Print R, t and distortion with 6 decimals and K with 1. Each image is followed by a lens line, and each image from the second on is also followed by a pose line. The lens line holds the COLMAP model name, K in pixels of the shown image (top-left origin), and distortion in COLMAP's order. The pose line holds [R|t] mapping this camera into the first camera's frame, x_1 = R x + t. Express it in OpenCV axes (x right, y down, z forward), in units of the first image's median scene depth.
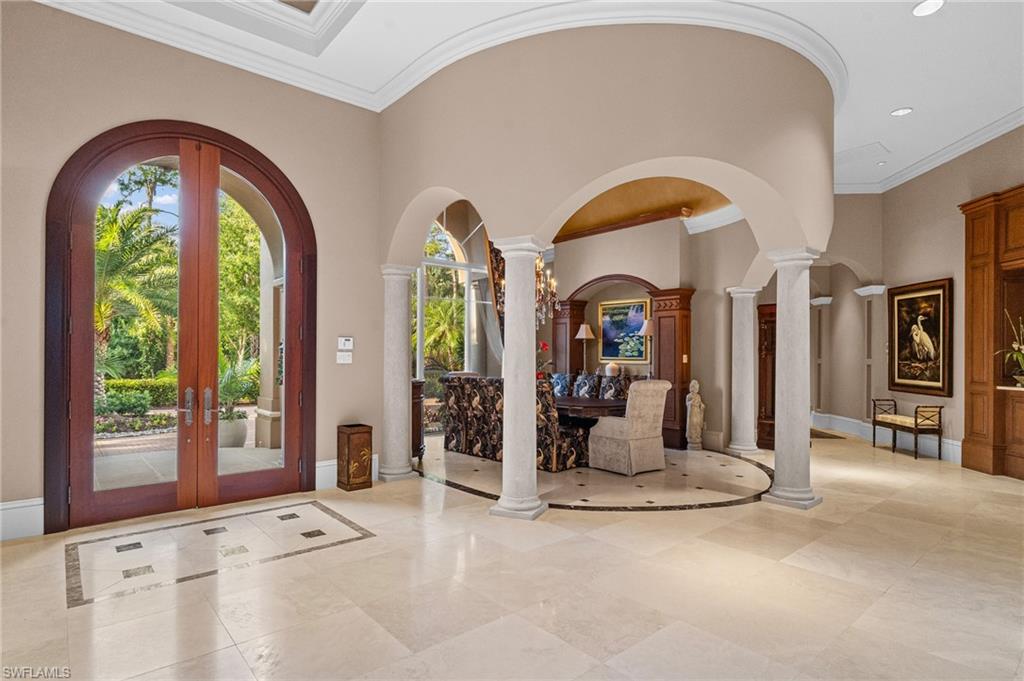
lens RADIAL K [[538.6, 0, 512.2], [0, 538.6, 352.4], [0, 0, 1]] dist [-0.002666, -0.000579]
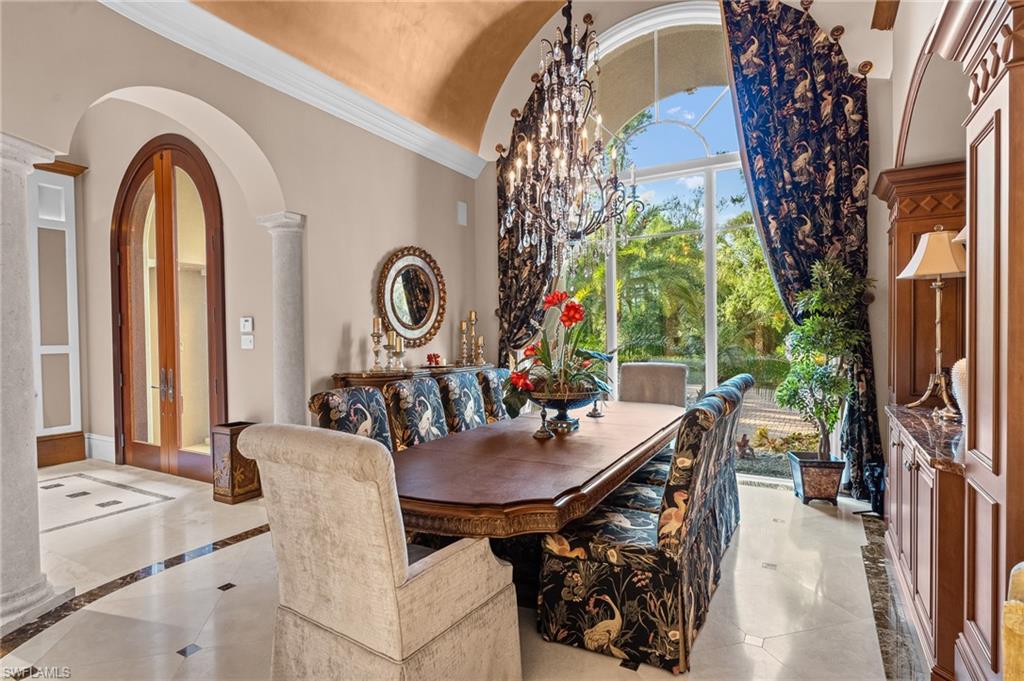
lens RADIAL K [[522.6, 0, 512.0], [0, 522.6, 340.5], [0, 0, 1]] dist [-0.029025, 0.000121]
pose [[0.337594, 0.003174, -0.941286, 0.573571], [0.016785, 0.999815, 0.009391, 0.006287], [0.941142, -0.018970, 0.337479, 1.097029]]
